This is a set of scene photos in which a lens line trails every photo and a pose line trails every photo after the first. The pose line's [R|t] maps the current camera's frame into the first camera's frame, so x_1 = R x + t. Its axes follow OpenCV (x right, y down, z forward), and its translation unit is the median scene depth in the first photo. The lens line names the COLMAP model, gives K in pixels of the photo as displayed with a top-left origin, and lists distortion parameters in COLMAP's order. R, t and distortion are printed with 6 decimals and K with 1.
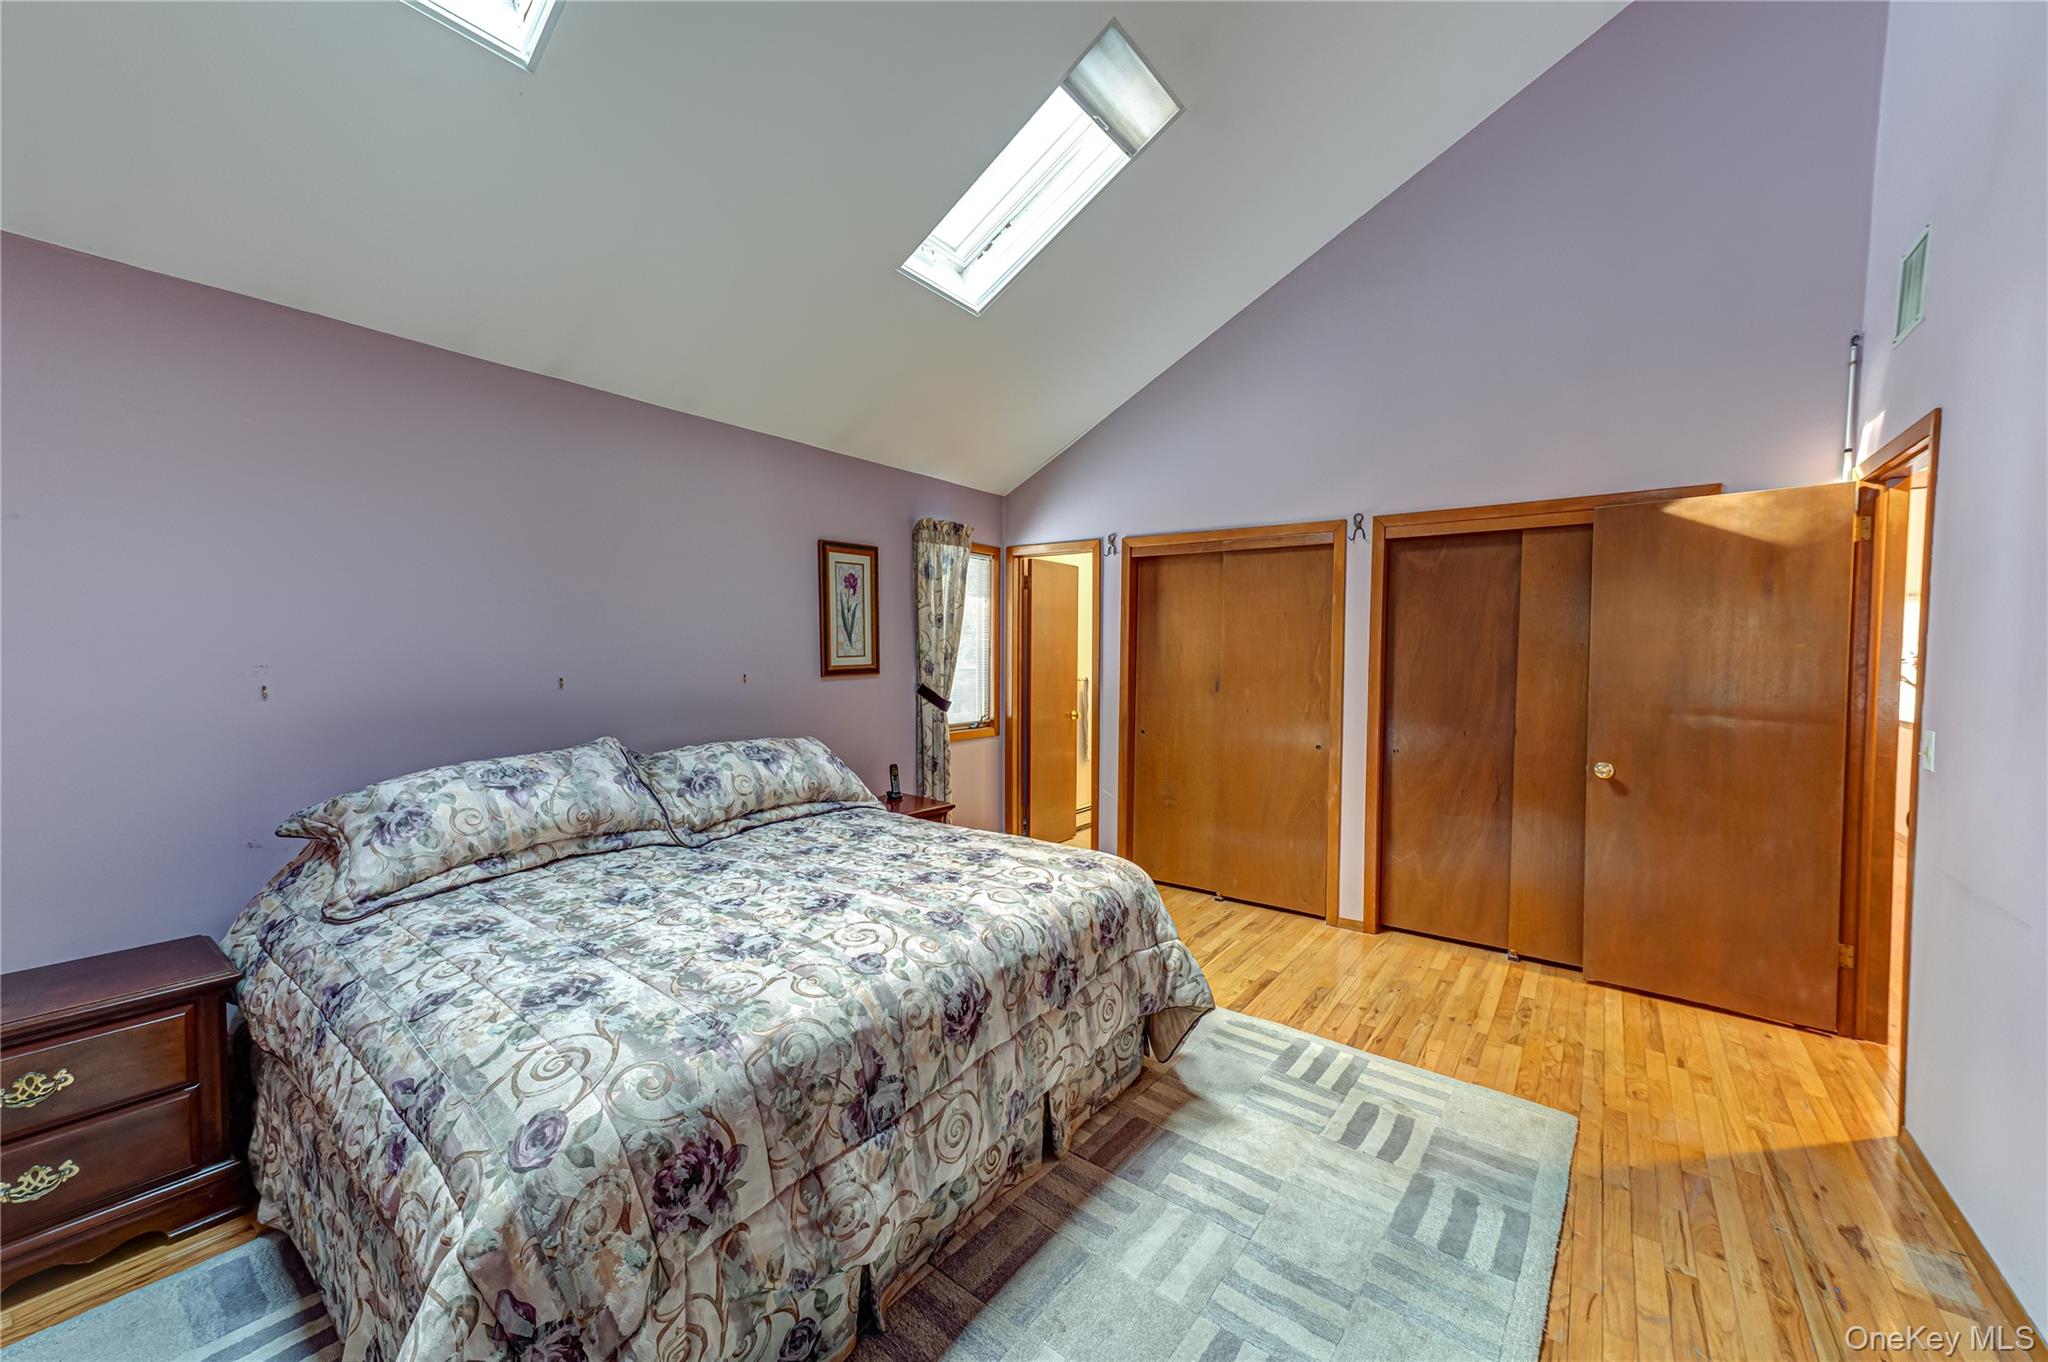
lens RADIAL K [[790.9, 0, 1029.2], [0, 790.9, 685.7], [0, 0, 1]] dist [0.016575, -0.000316]
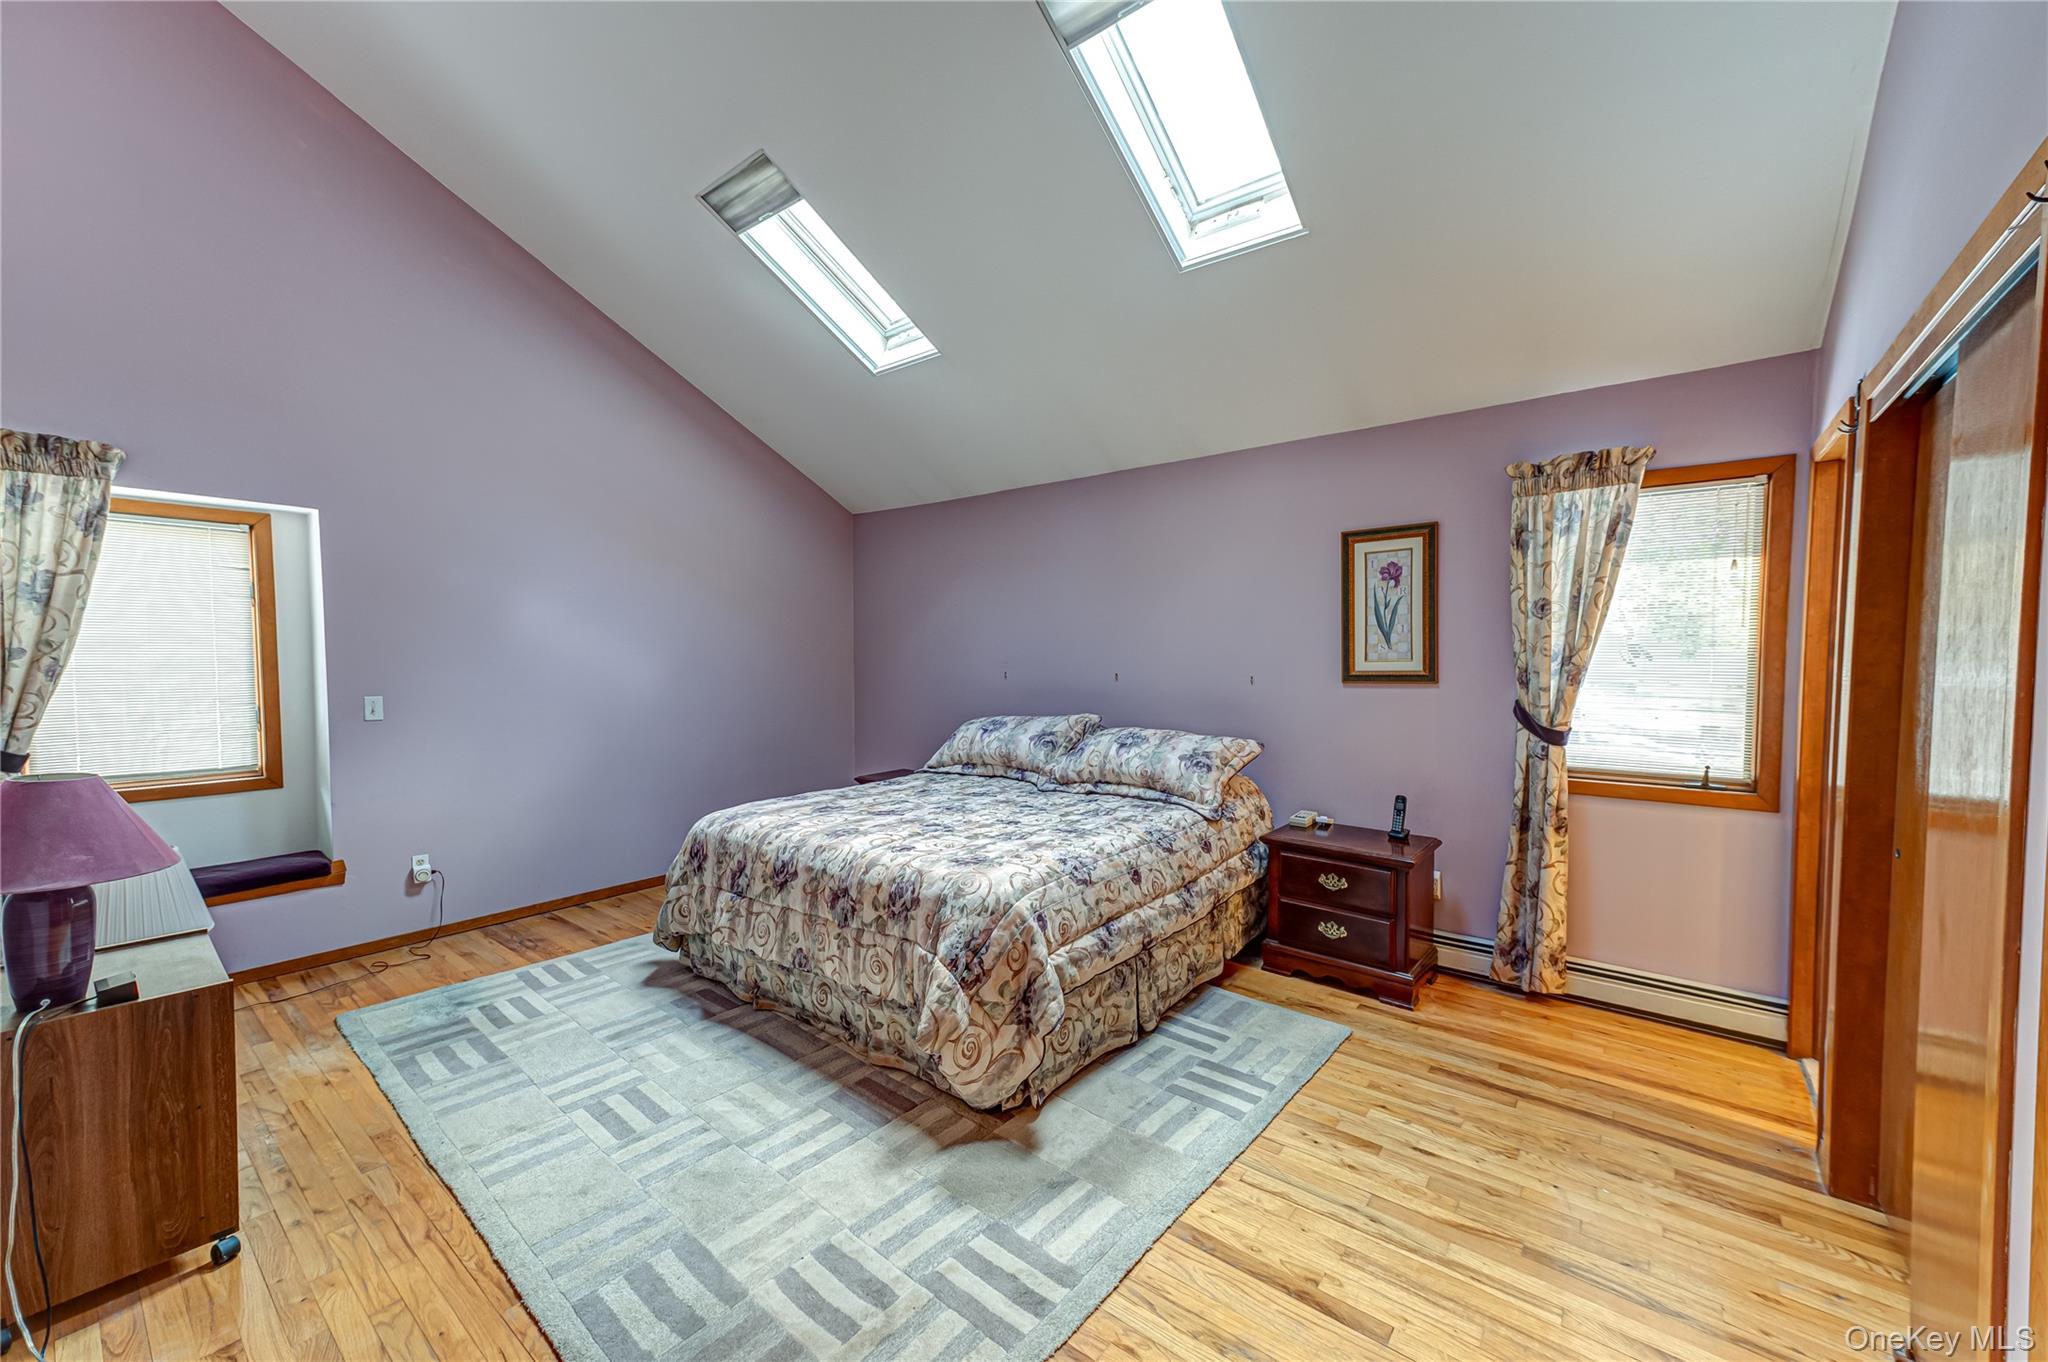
lens RADIAL K [[790.9, 0, 1029.7], [0, 790.9, 684.7], [0, 0, 1]] dist [0.016575, -0.000316]
pose [[-0.039460, 0.037205, -0.998528, 0.917366], [-0.043388, 0.998300, 0.038911, -0.039652], [0.998279, 0.044859, -0.037779, 0.933611]]
